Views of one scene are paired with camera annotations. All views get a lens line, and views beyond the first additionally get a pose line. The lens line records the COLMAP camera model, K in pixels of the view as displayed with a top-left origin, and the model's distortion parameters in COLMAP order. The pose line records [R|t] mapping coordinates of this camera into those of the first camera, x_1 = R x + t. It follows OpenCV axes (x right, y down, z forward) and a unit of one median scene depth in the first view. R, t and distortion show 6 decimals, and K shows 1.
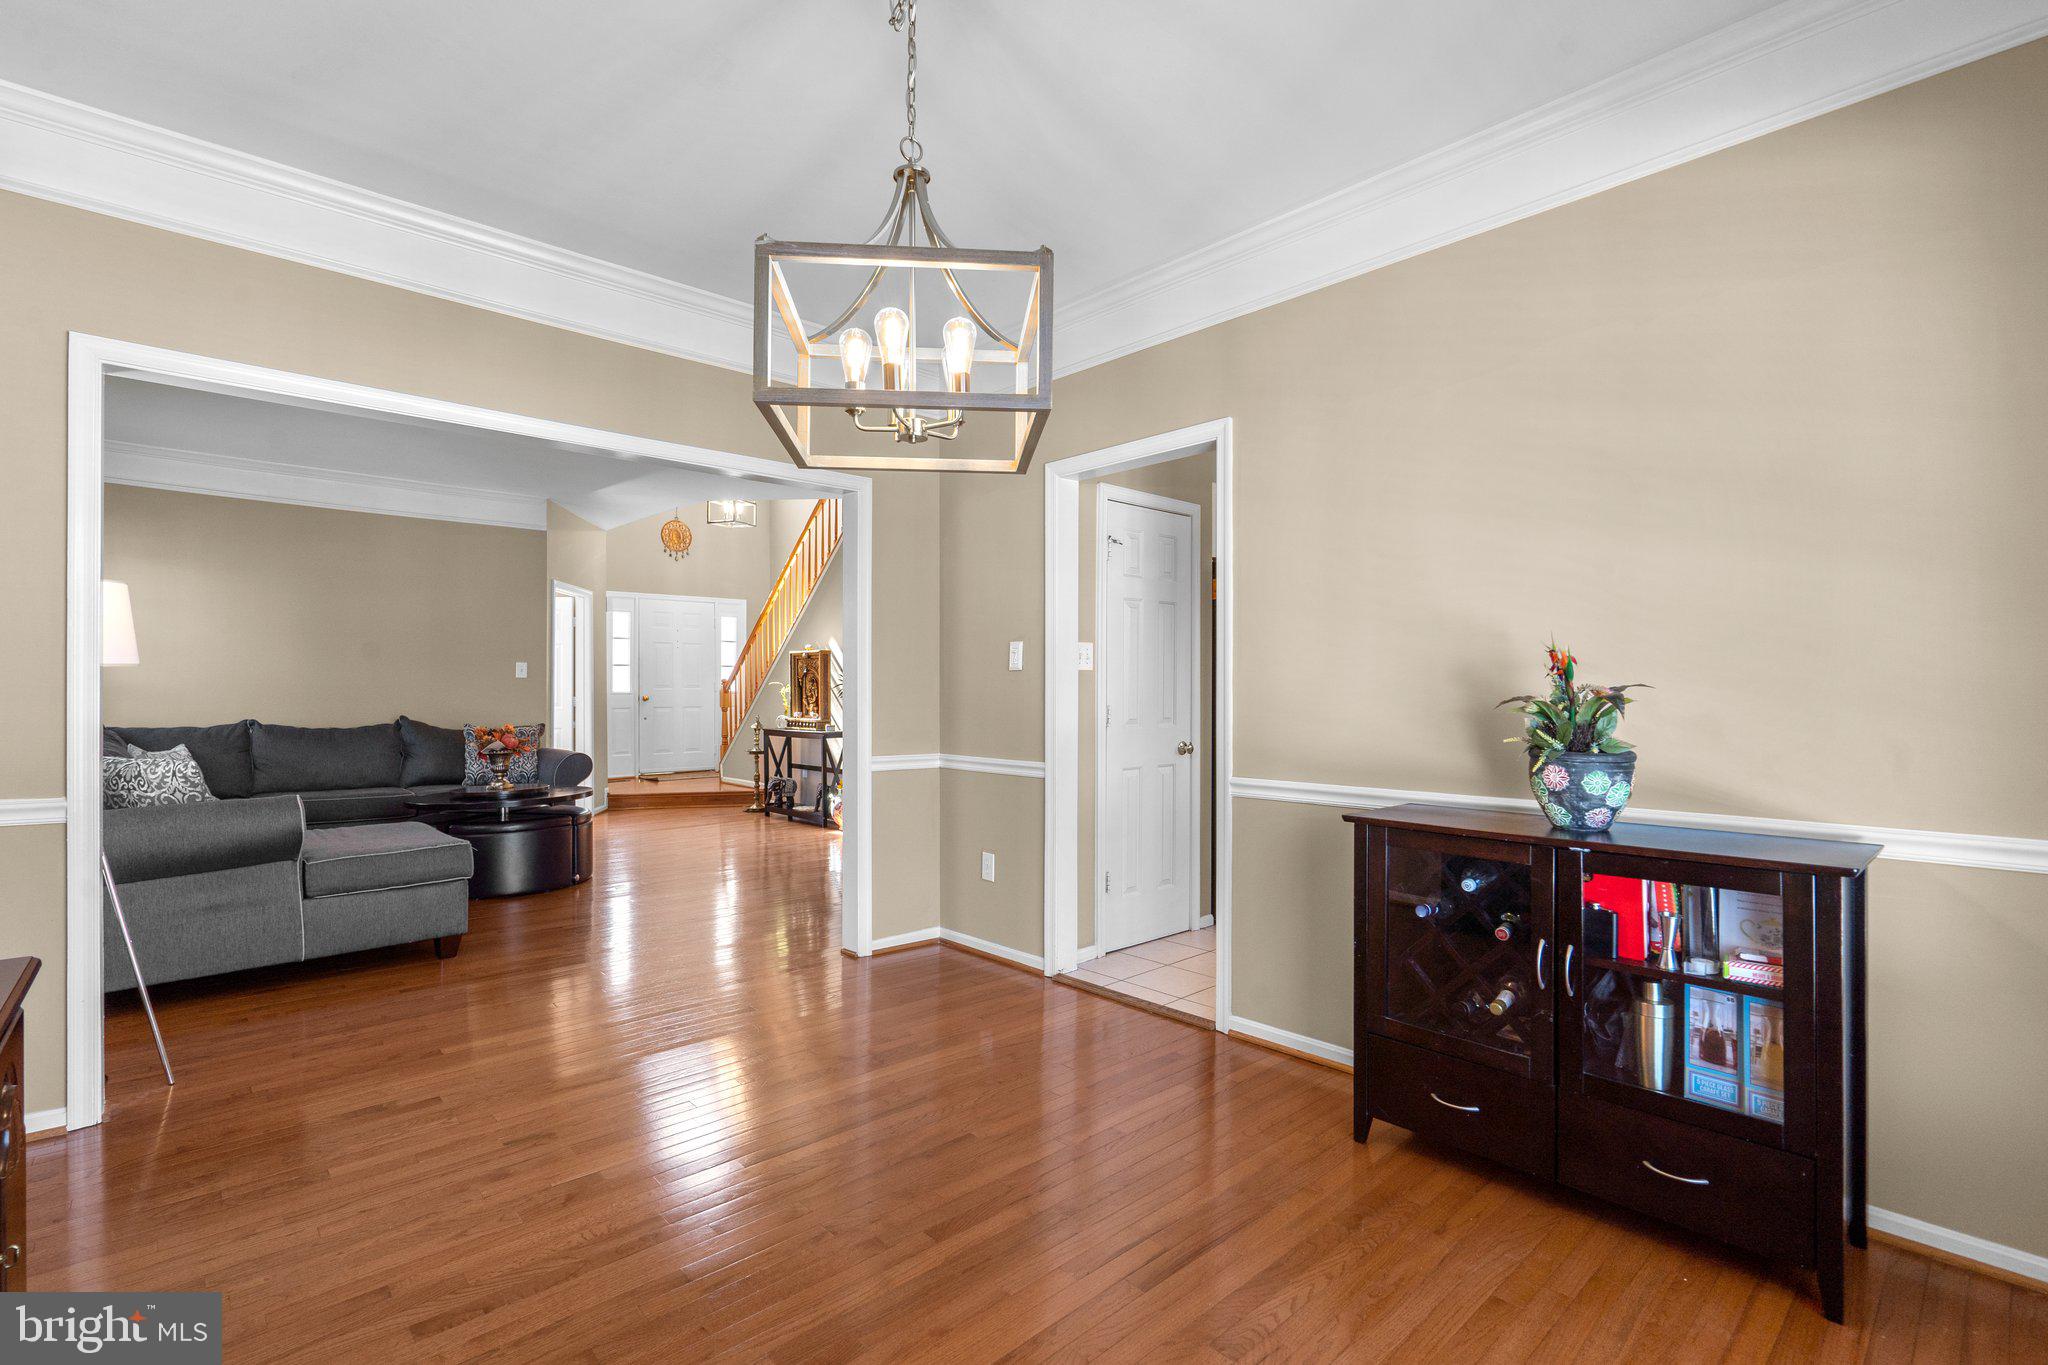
lens RADIAL K [[945.0, 0, 1024.0], [0, 945.0, 682.5], [0, 0, 1]] dist [-0.004002, -0.000315]
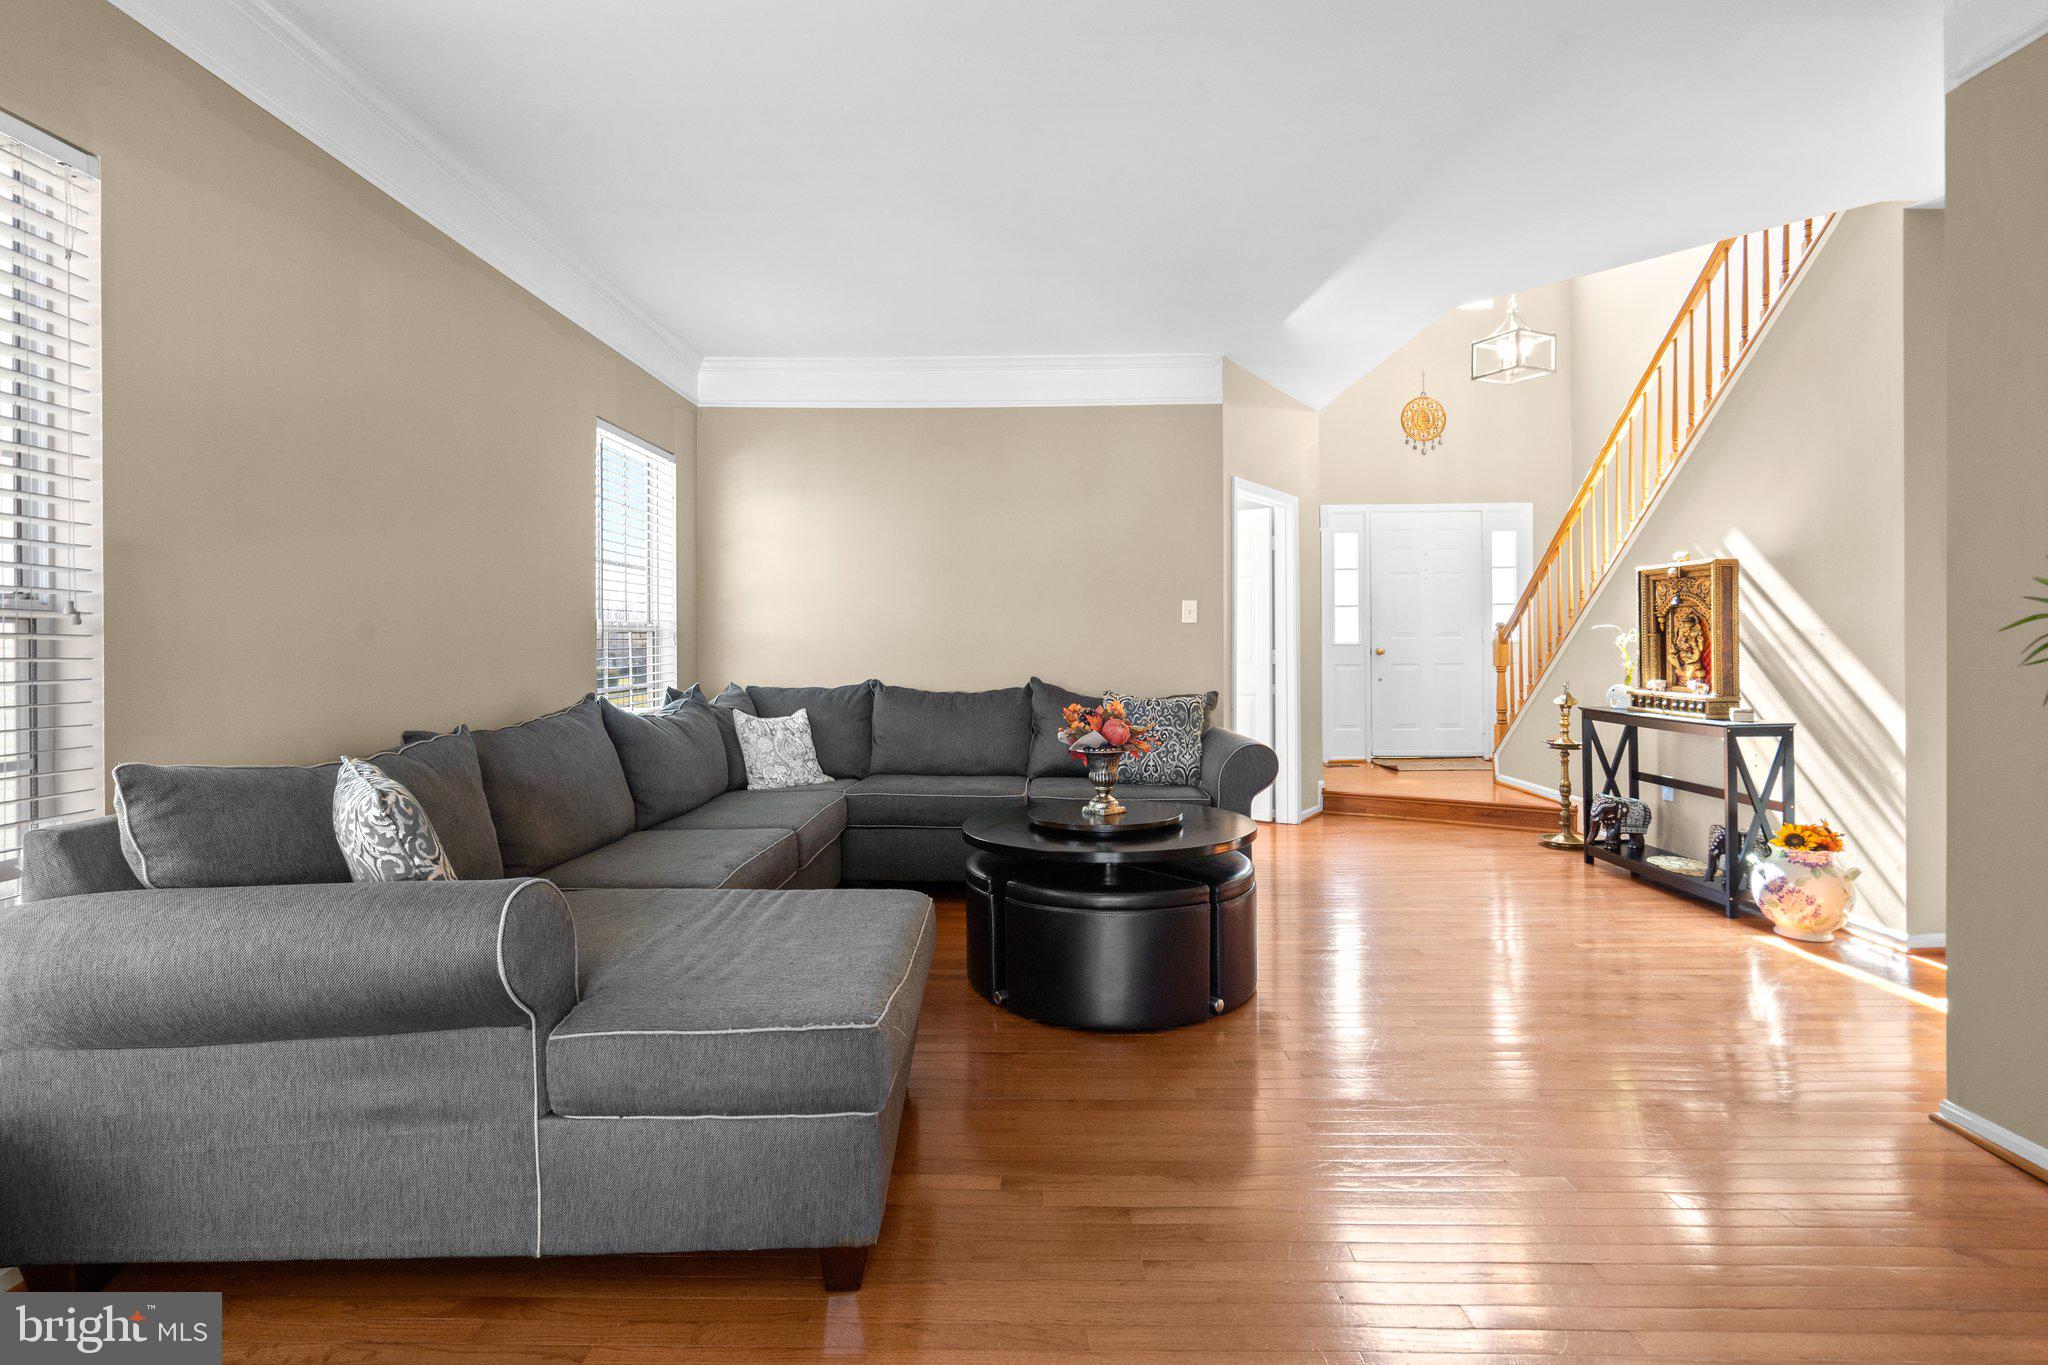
lens RADIAL K [[924.7, 0, 1018.5], [0, 924.7, 645.2], [0, 0, 1]] dist [-0.000848, -0.000156]
pose [[0.716759, -0.000897, -0.697321, -0.134870], [0.010862, 0.999892, 0.009878, 0.002809], [0.697236, -0.014654, 0.716691, 0.380302]]
